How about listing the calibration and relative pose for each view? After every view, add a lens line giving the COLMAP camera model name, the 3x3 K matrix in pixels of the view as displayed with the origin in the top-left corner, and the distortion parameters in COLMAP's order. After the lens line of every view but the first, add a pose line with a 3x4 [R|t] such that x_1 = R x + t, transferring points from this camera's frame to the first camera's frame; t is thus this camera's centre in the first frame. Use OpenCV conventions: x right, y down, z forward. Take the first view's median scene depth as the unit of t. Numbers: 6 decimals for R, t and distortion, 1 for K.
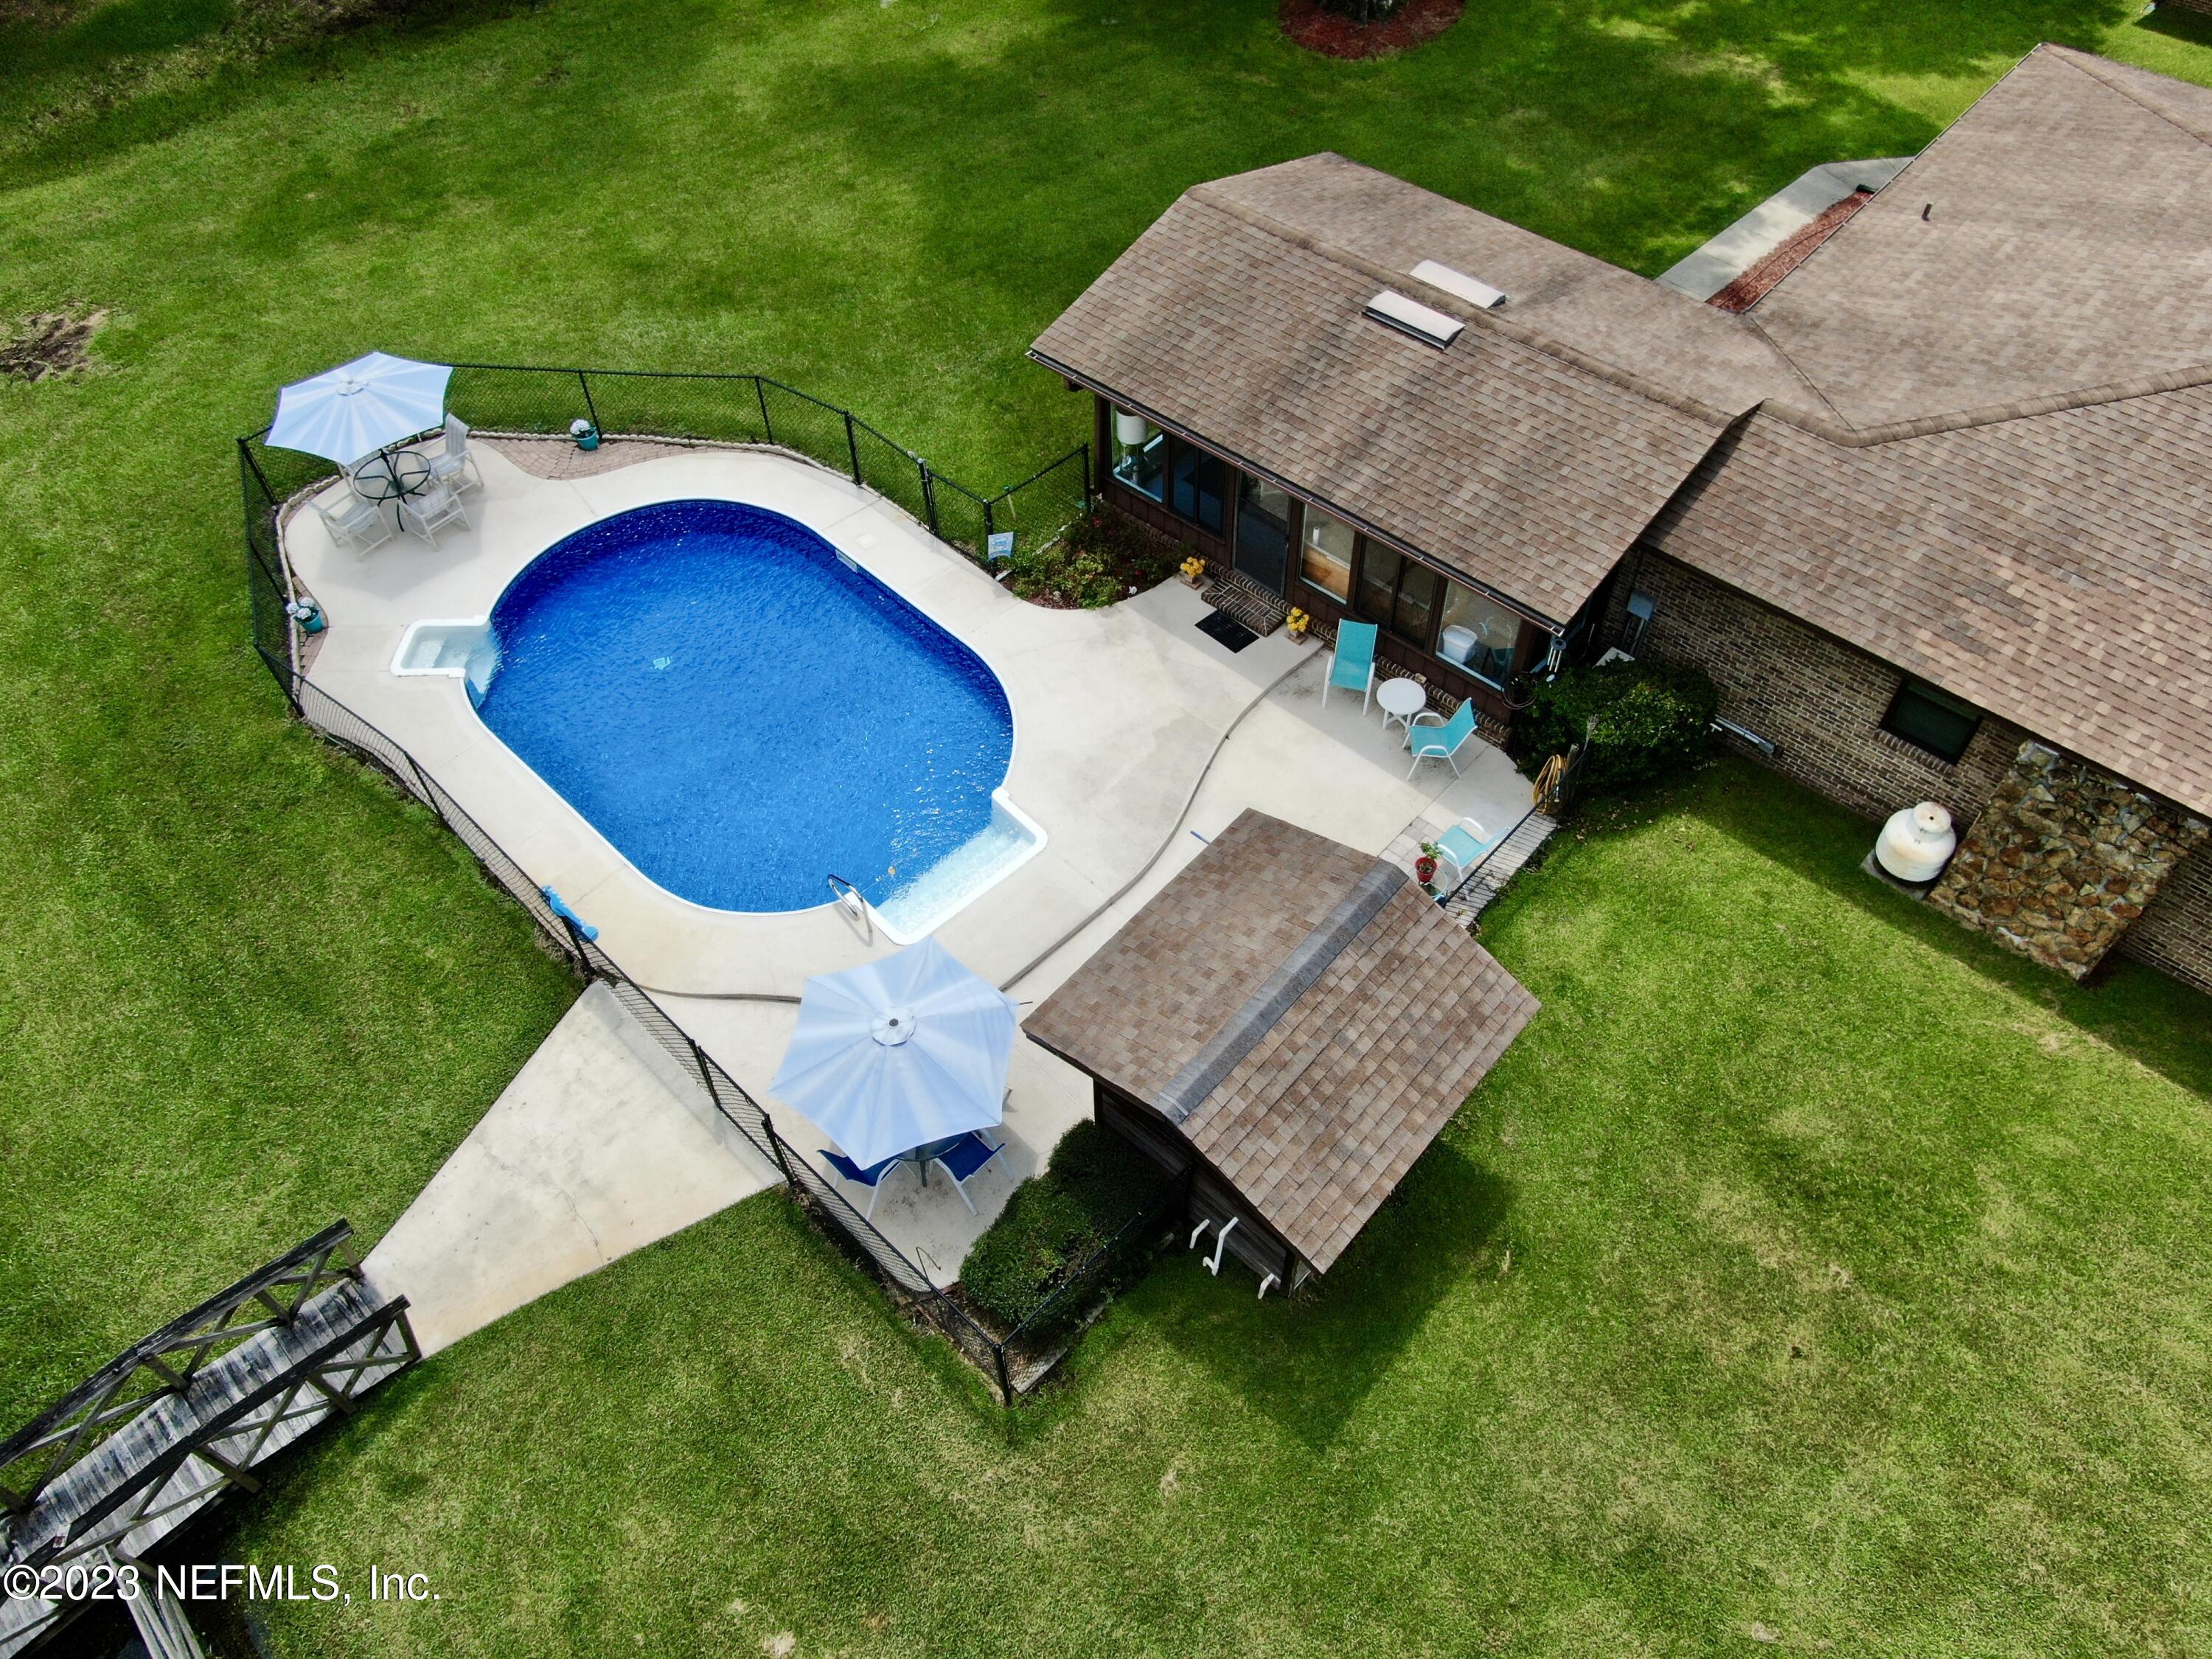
lens RADIAL K [[1577.7, 0, 1110.2], [0, 1577.7, 838.3], [0, 0, 1]] dist [-0.002400, 0.003384]
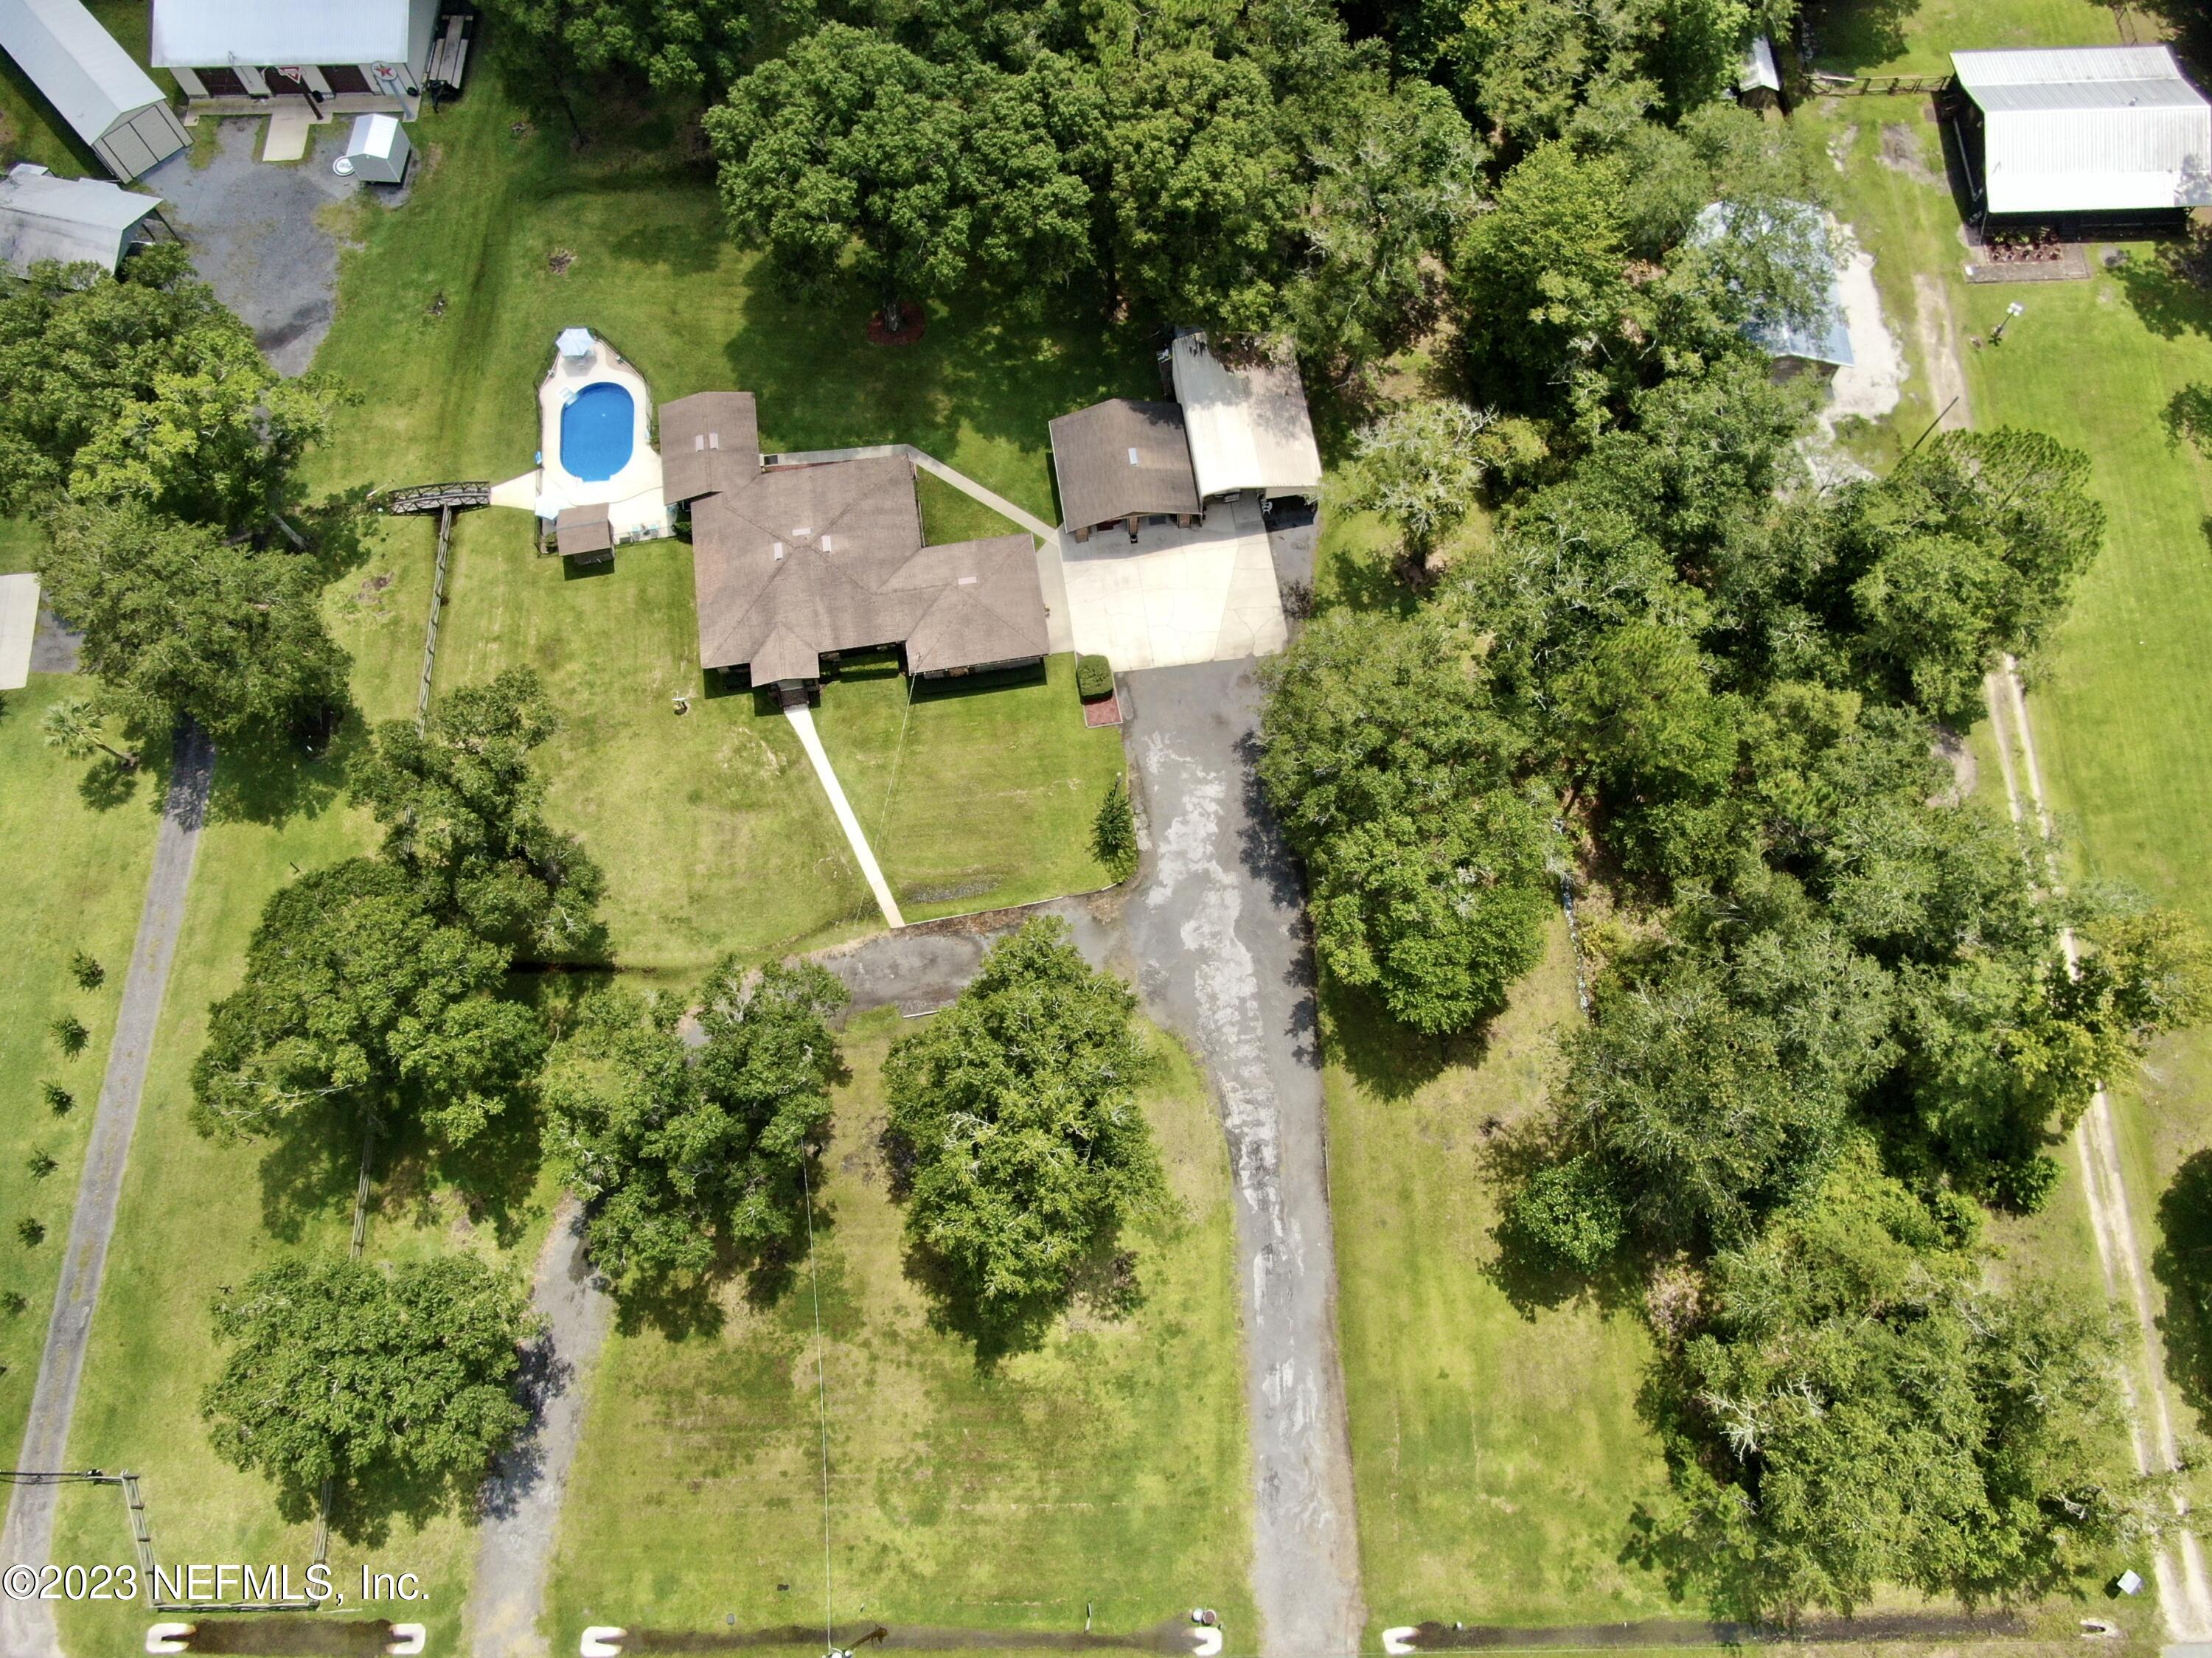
lens RADIAL K [[1577.6, 0, 1110.2], [0, 1577.6, 837.8], [0, 0, 1]] dist [-0.002400, 0.003384]
pose [[0.773271, 0.600306, -0.204168, 2.638035], [-0.492166, 0.771258, 0.403652, -1.784032], [0.399780, -0.211648, 0.891841, -2.945935]]
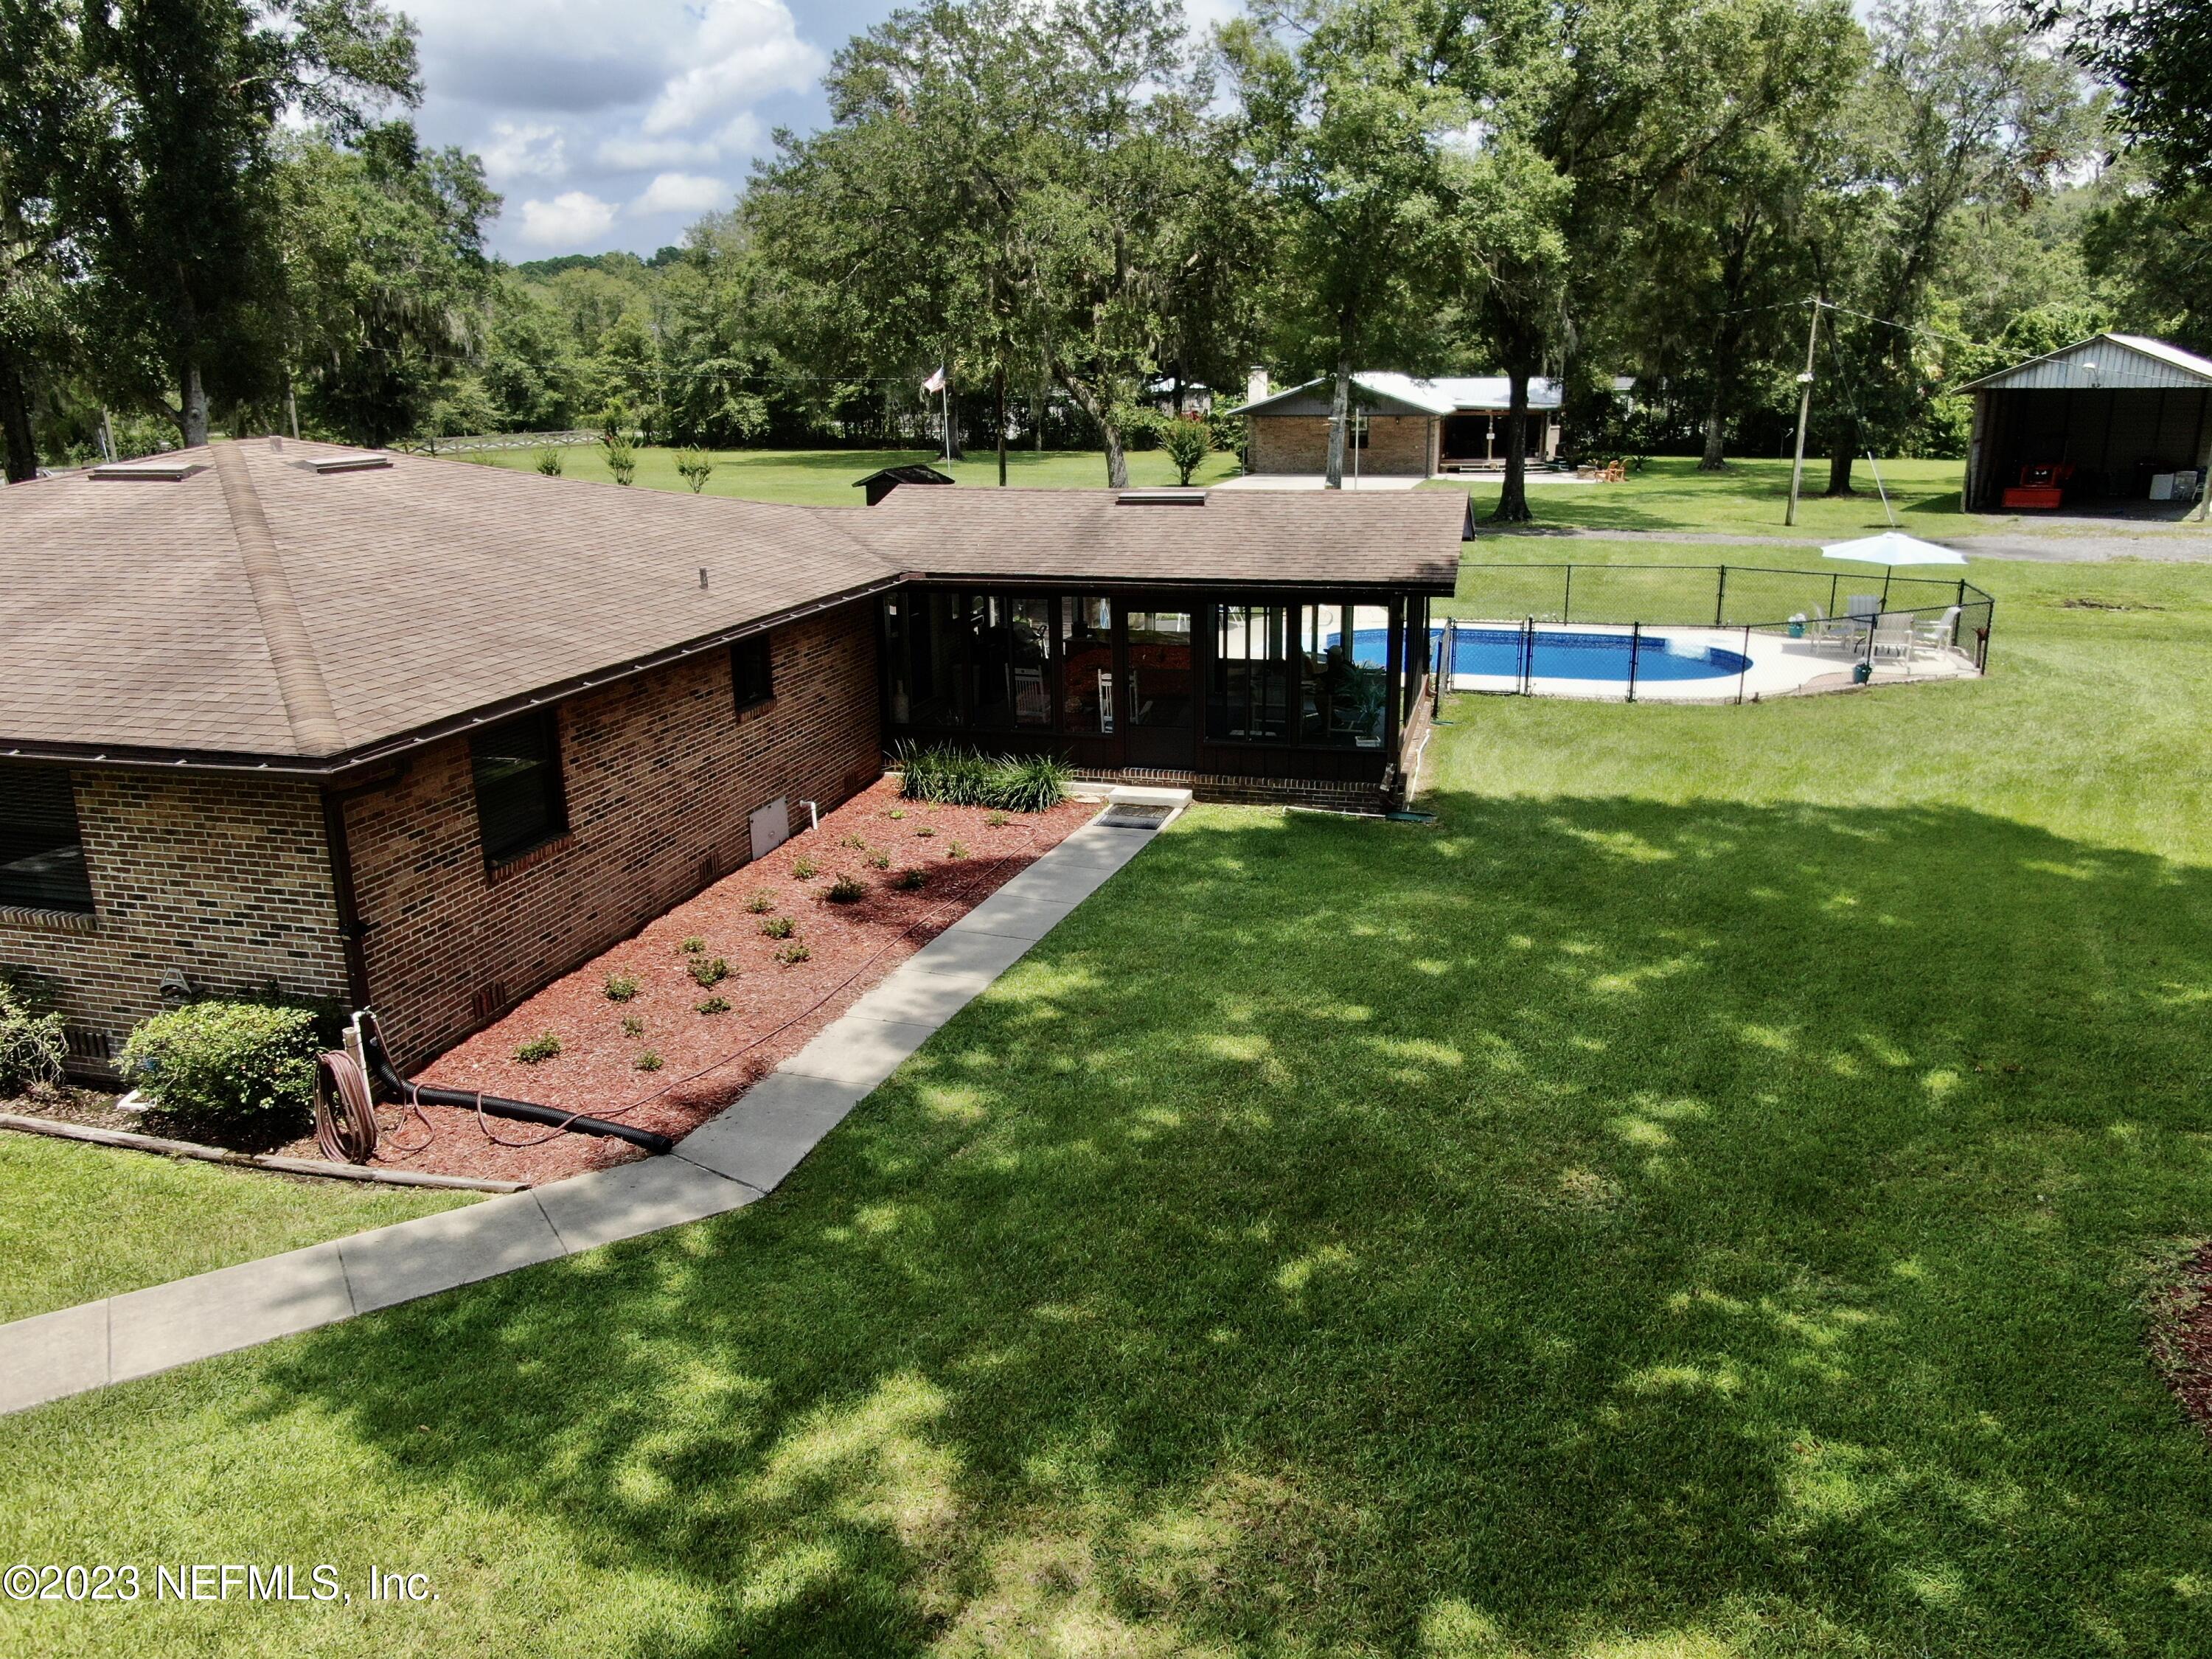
lens RADIAL K [[1577.7, 0, 1110.2], [0, 1577.7, 838.3], [0, 0, 1]] dist [-0.002400, 0.003384]
pose [[-0.889277, 0.159723, -0.428573, 0.633313], [-0.337940, 0.401953, 0.851017, -0.977956], [0.308194, 0.901622, -0.303471, 1.287078]]
